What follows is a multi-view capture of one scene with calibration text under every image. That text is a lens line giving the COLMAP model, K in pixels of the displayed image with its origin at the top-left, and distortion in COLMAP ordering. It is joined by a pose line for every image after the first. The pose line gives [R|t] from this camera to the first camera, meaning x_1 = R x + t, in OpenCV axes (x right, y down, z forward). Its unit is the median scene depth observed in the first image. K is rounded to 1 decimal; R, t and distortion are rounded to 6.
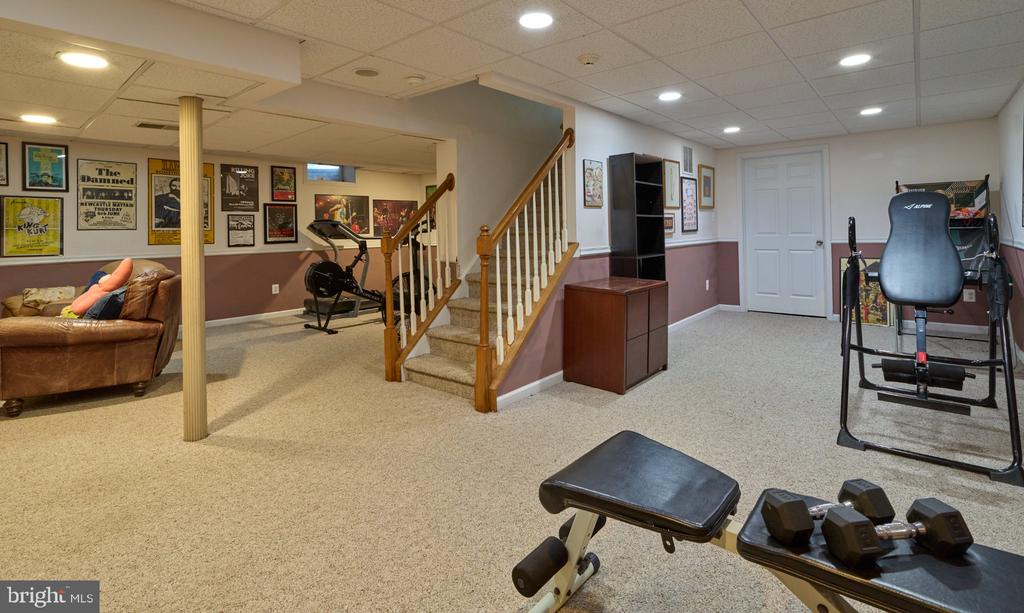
lens RADIAL K [[472.3, 0, 512.6], [0, 472.3, 300.3], [0, 0, 1]] dist [0.001199, 0.000310]
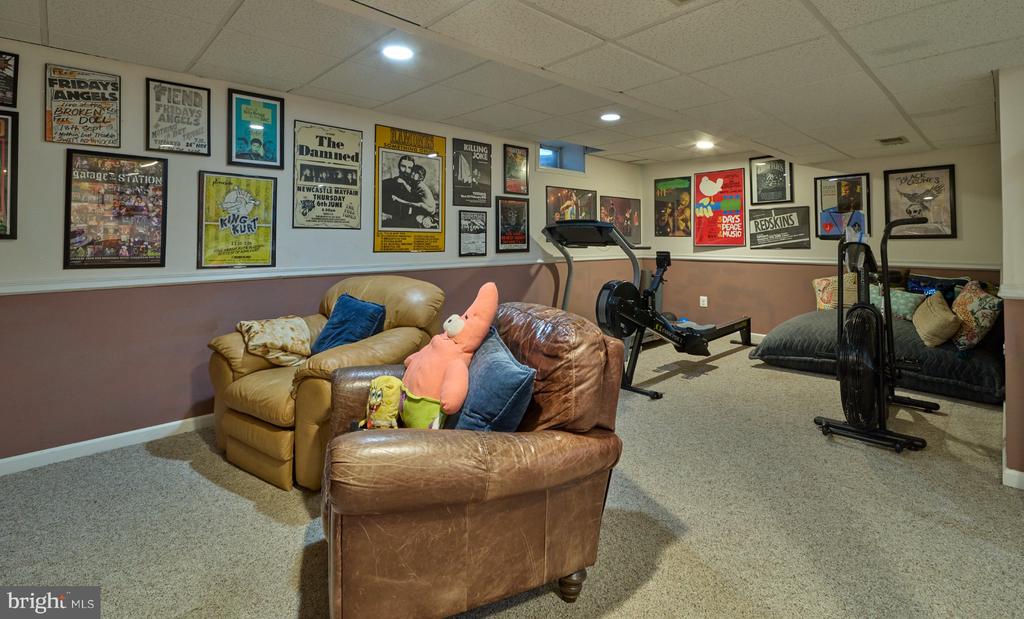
lens RADIAL K [[466.4, 0, 511.4], [0, 466.4, 312.5], [0, 0, 1]] dist [-0.000721, -0.000096]
pose [[0.995398, 0.032173, -0.090266, -0.527957], [-0.031425, 0.999459, 0.009694, -0.044687], [0.090529, -0.006813, 0.995871, 0.362599]]
